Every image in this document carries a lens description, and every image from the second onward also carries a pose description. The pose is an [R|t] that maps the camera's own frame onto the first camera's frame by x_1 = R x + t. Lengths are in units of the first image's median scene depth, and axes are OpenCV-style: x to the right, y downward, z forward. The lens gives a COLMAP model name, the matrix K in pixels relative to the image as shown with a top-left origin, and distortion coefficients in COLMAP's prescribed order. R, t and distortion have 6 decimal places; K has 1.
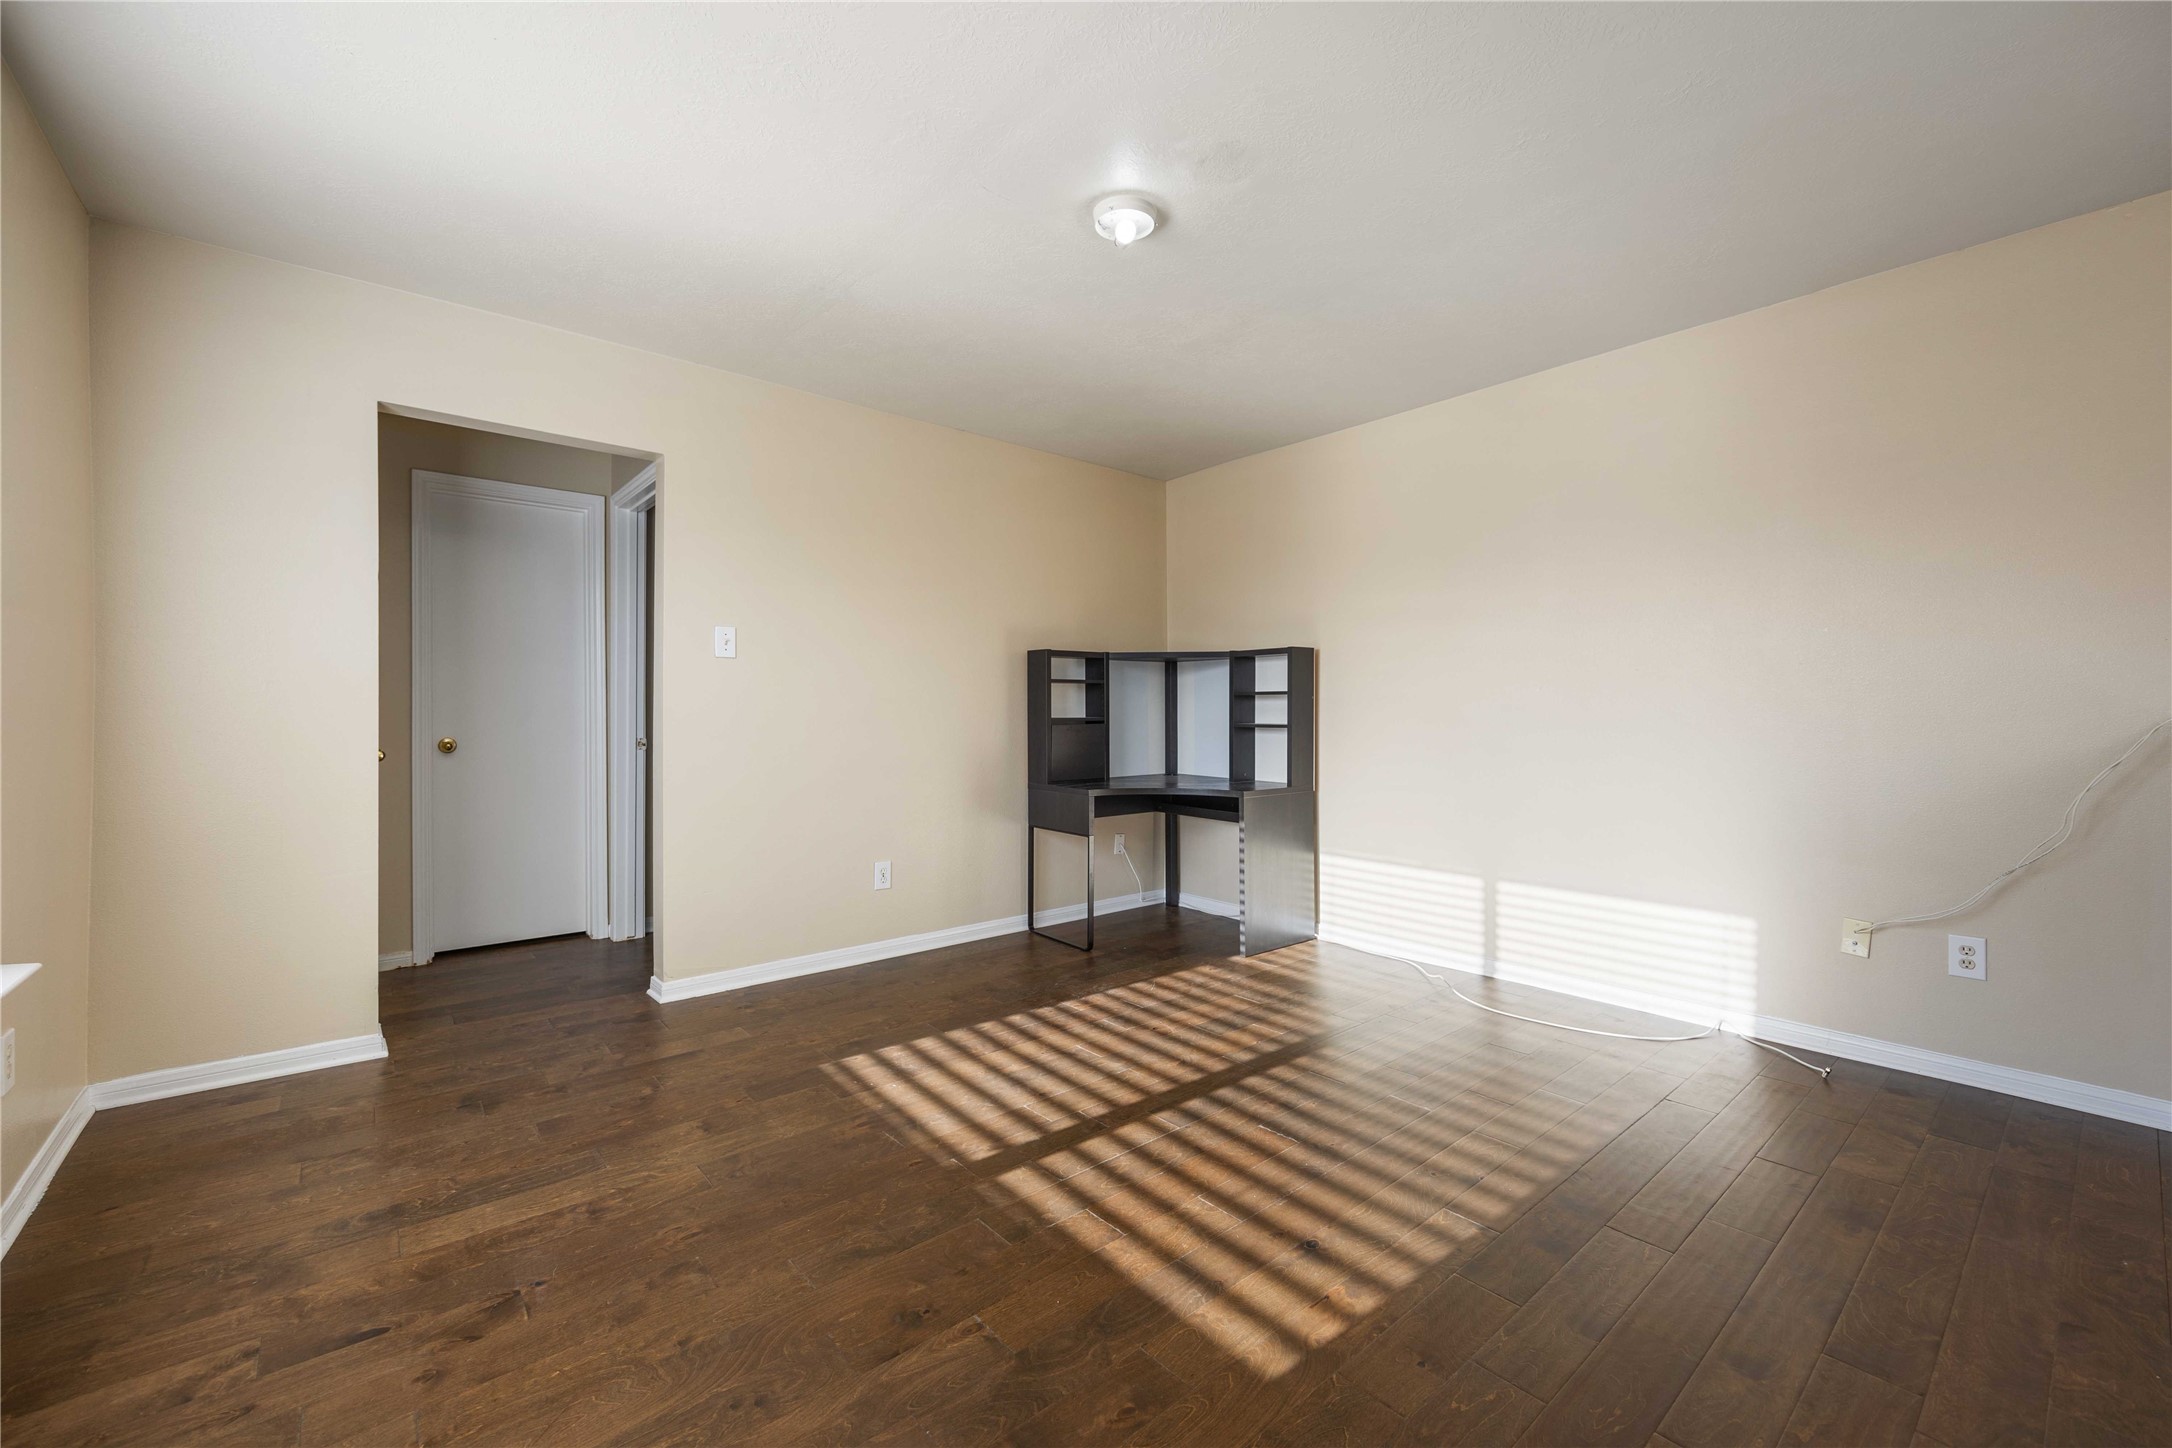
lens RADIAL K [[873.8, 0, 1087.3], [0, 873.8, 721.0], [0, 0, 1]] dist [0.002298, 0.000366]
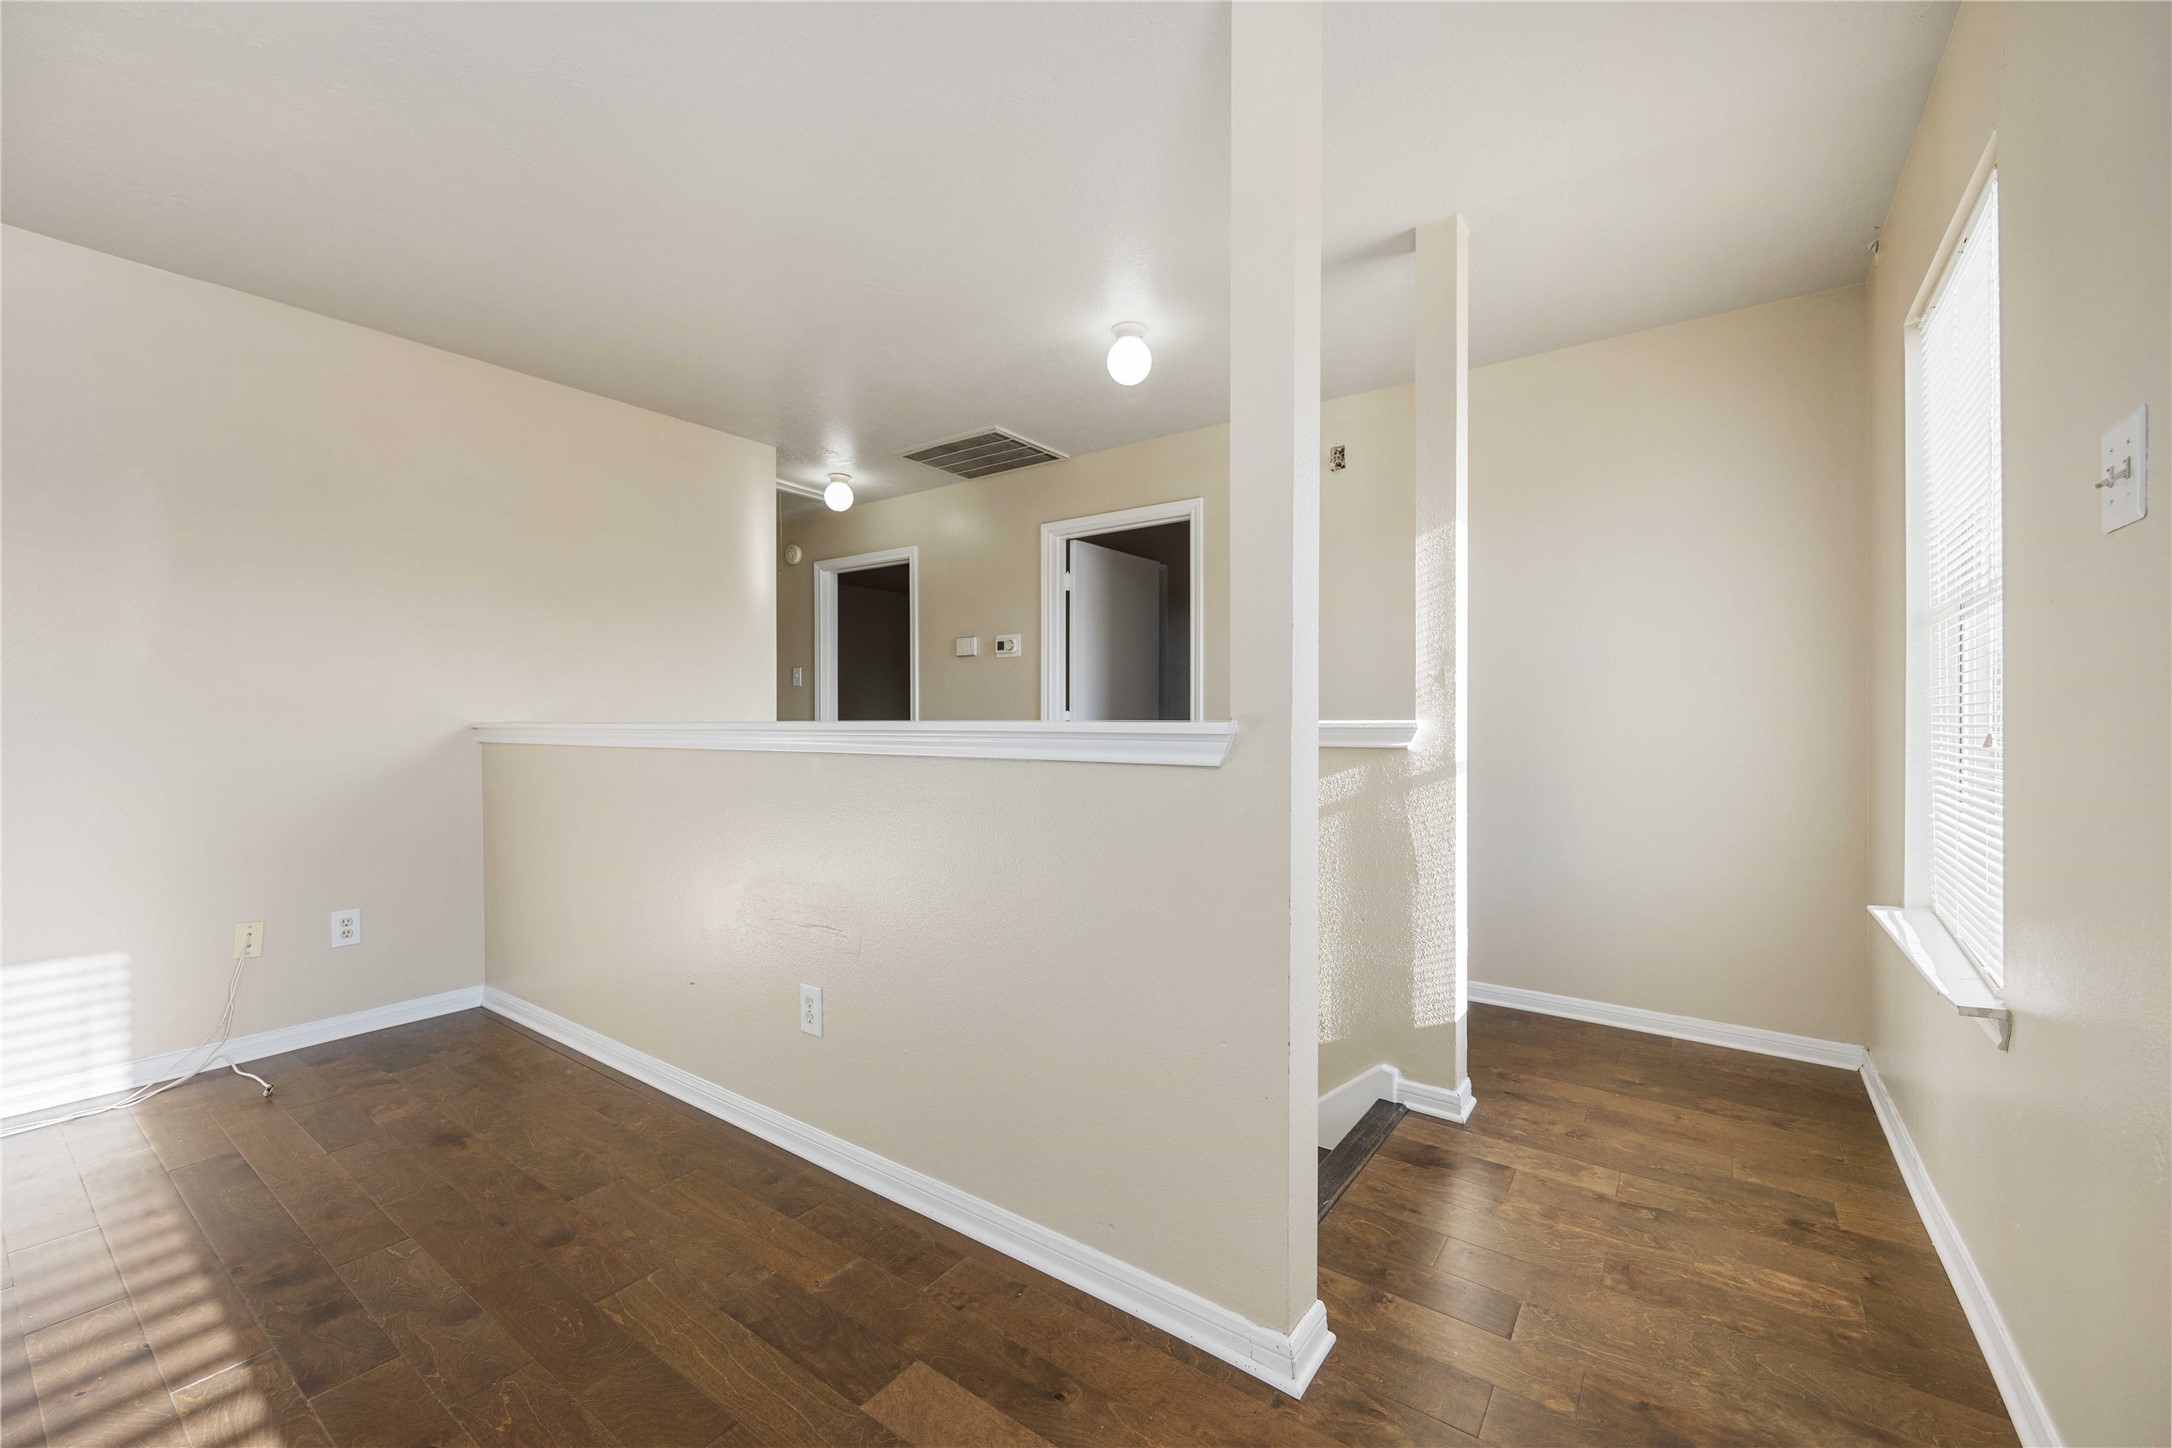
lens RADIAL K [[873.8, 0, 1084.6], [0, 873.8, 728.2], [0, 0, 1]] dist [0.002298, 0.000366]
pose [[-0.248118, 0.004555, 0.968719, -0.367921], [0.002619, 0.999988, -0.004031, 0.011488], [-0.968726, 0.001537, -0.248127, 0.338849]]
